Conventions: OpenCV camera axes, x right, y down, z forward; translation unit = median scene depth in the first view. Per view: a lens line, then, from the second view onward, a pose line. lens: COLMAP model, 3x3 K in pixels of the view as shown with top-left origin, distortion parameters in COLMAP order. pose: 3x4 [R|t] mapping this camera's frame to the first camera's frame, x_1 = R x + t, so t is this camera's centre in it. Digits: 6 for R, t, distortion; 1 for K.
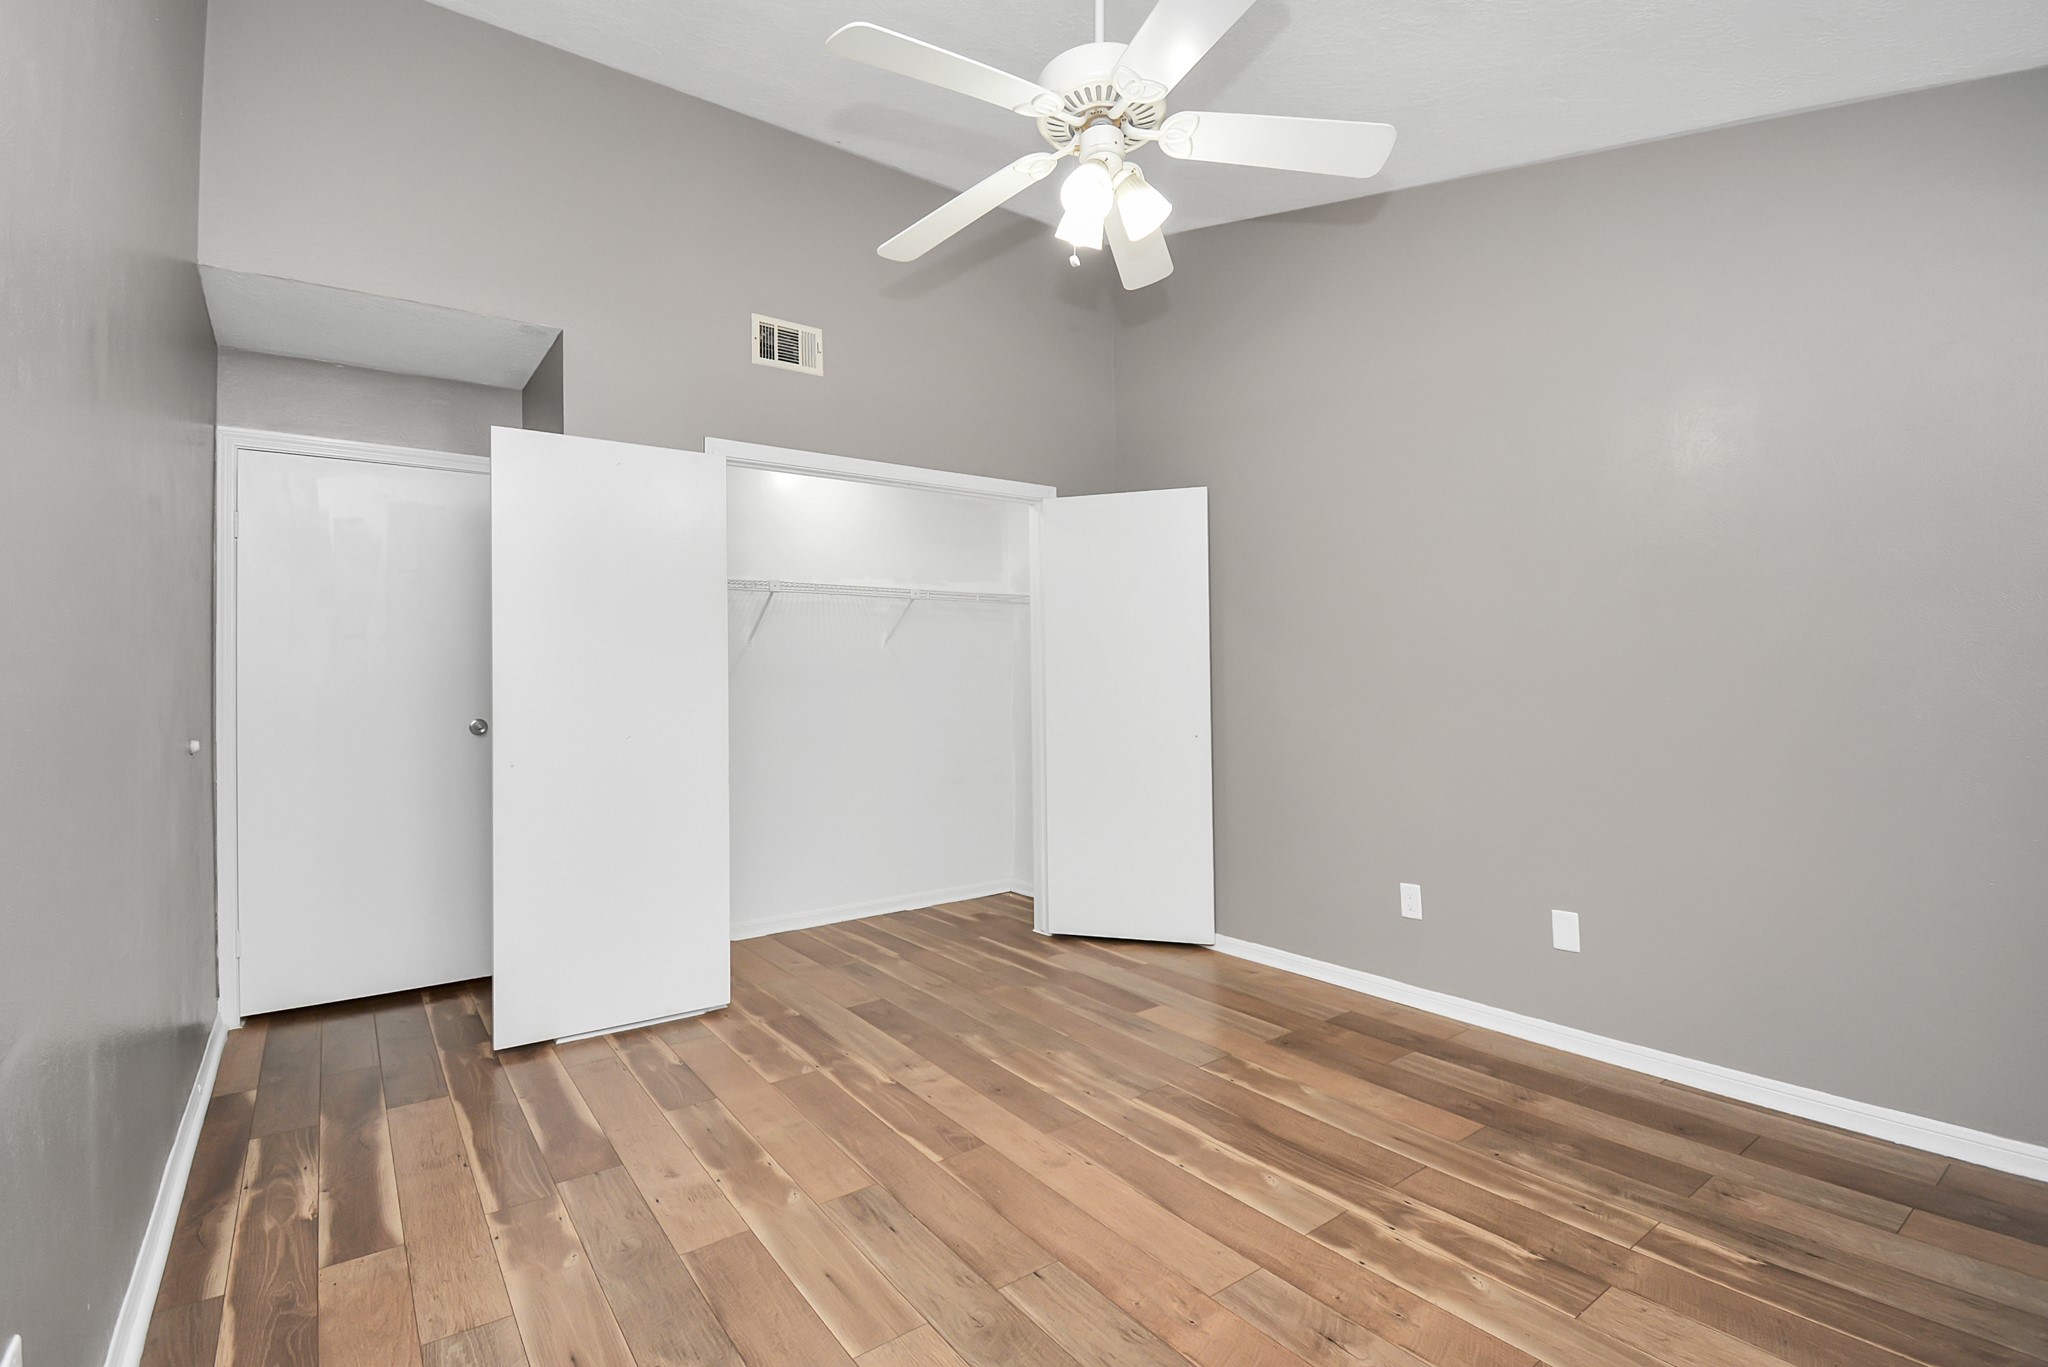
lens RADIAL K [[941.0, 0, 1034.7], [0, 941.0, 684.4], [0, 0, 1]] dist [0.013673, -0.018695]
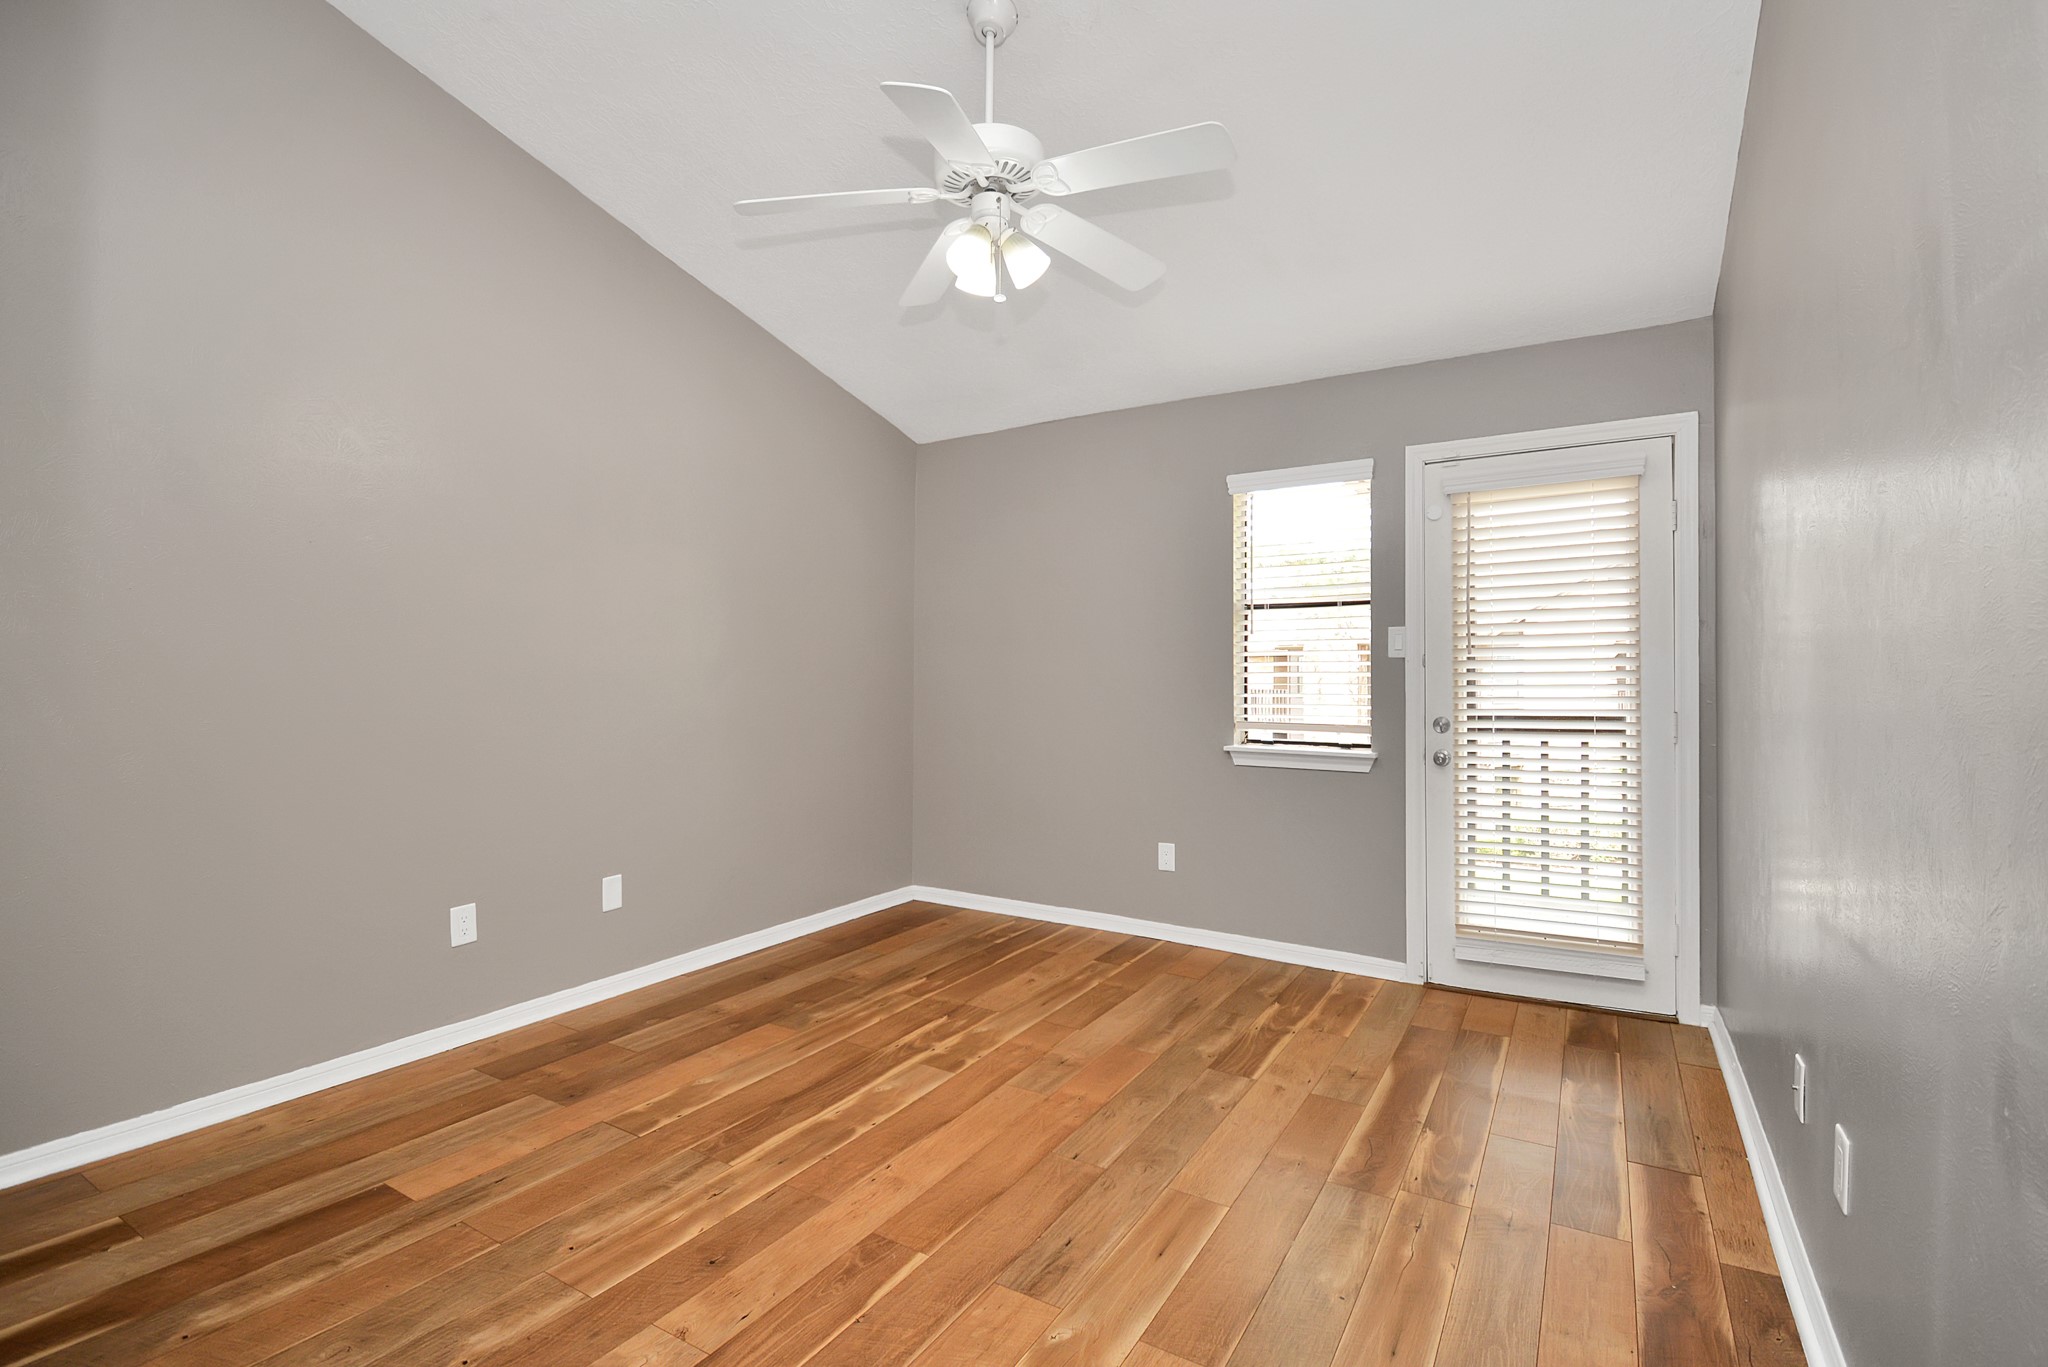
lens RADIAL K [[941.0, 0, 1038.7], [0, 941.0, 680.0], [0, 0, 1]] dist [0.013673, -0.018695]
pose [[-0.395273, 0.014088, 0.918456, -0.867516], [-0.001994, 0.999867, -0.016195, 0.021586], [-0.918562, -0.008232, -0.395192, 1.196763]]
